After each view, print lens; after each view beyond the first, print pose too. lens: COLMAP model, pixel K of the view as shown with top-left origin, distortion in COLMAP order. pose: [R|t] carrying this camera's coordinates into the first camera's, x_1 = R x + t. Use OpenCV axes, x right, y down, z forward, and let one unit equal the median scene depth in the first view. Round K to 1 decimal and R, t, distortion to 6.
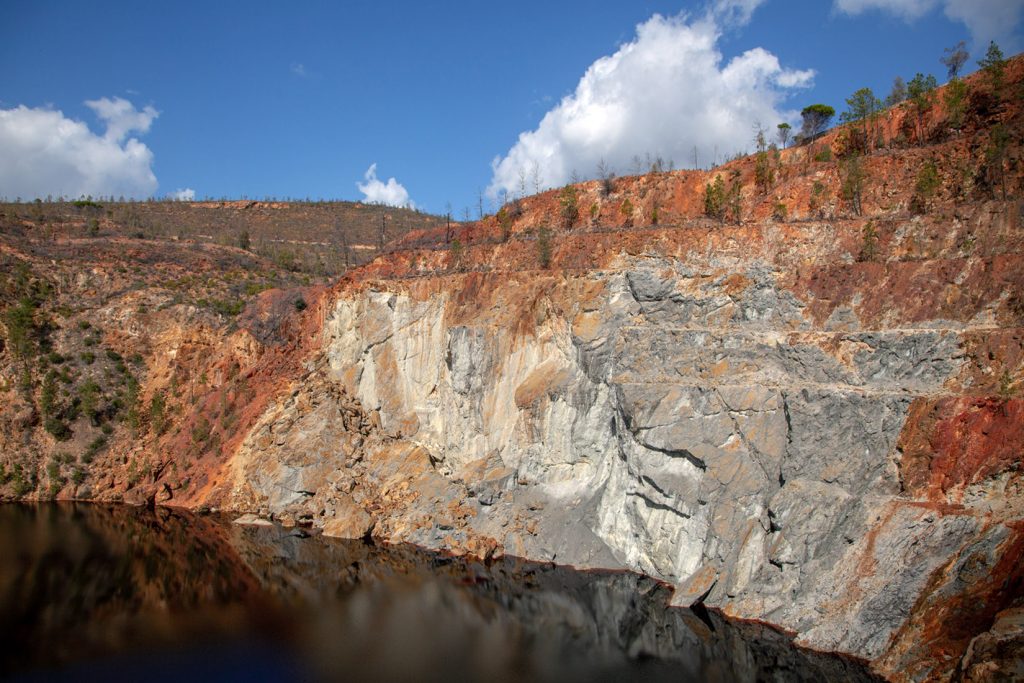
lens RADIAL K [[747.3, 0, 541.9], [0, 747.3, 356.6], [0, 0, 1]] dist [-0.094610, 0.037856]
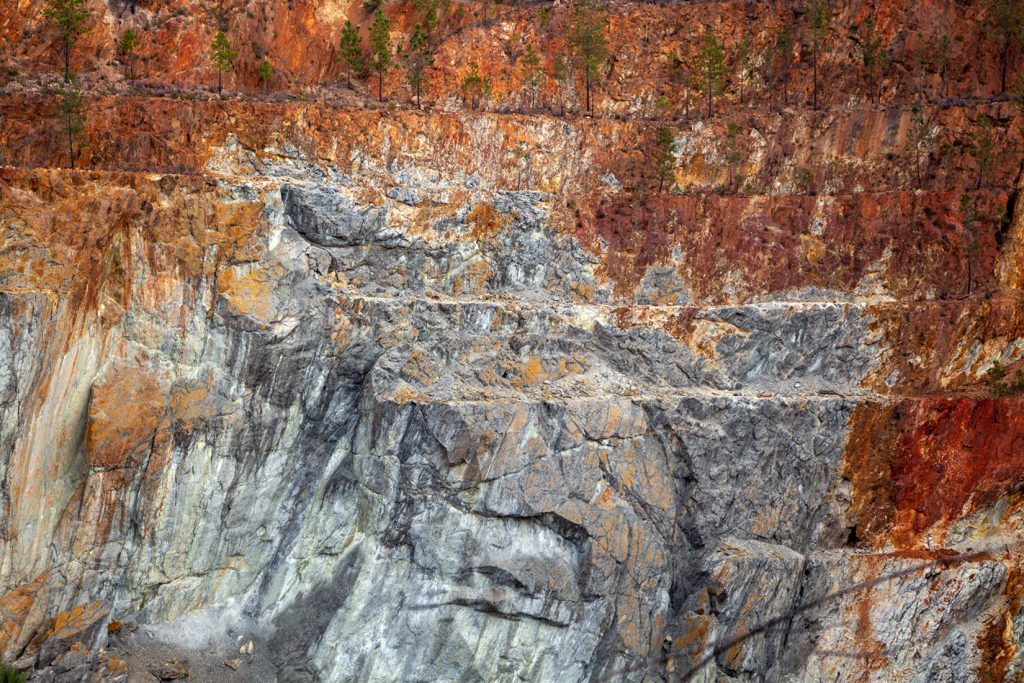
lens RADIAL K [[1660.2, 0, 449.1], [0, 1660.2, 401.1], [0, 0, 1]] dist [0.204705, 0.000000]
pose [[0.719577, -0.041321, 0.693182, -0.654992], [0.018519, 0.999015, 0.040328, -0.012870], [-0.694166, -0.016182, 0.719633, 0.107437]]
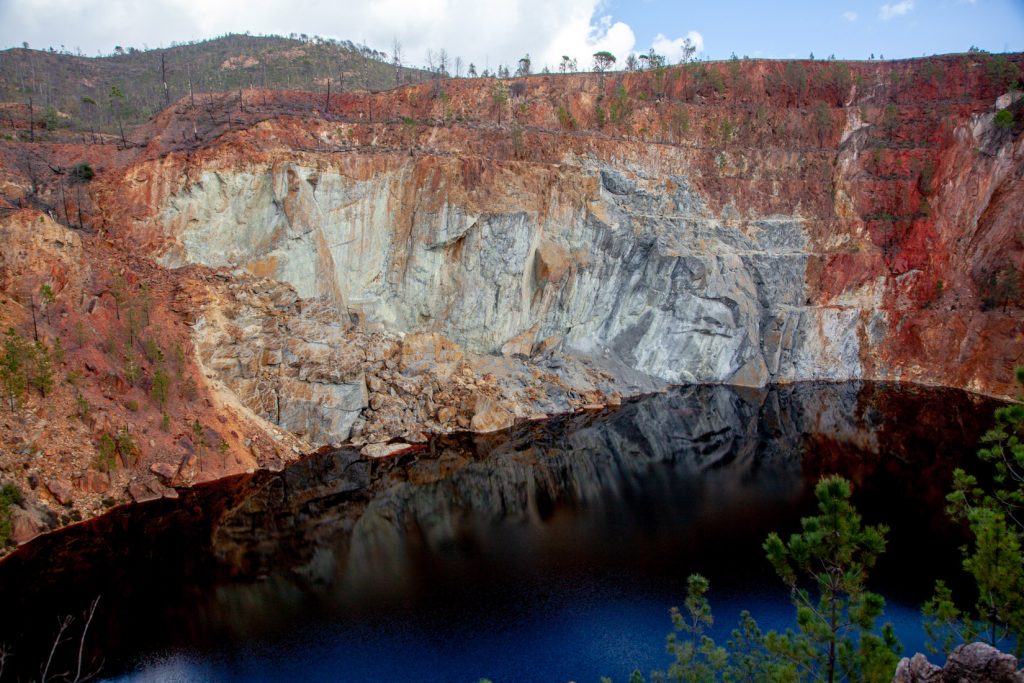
lens RADIAL K [[704.4, 0, 520.2], [0, 704.4, 334.3], [0, 0, 1]] dist [-0.095710, 0.042729]
pose [[0.494170, -0.144411, 0.857287, -1.120768], [0.012155, 0.987158, 0.159282, -0.031456], [-0.869280, -0.068292, 0.489580, 0.556145]]
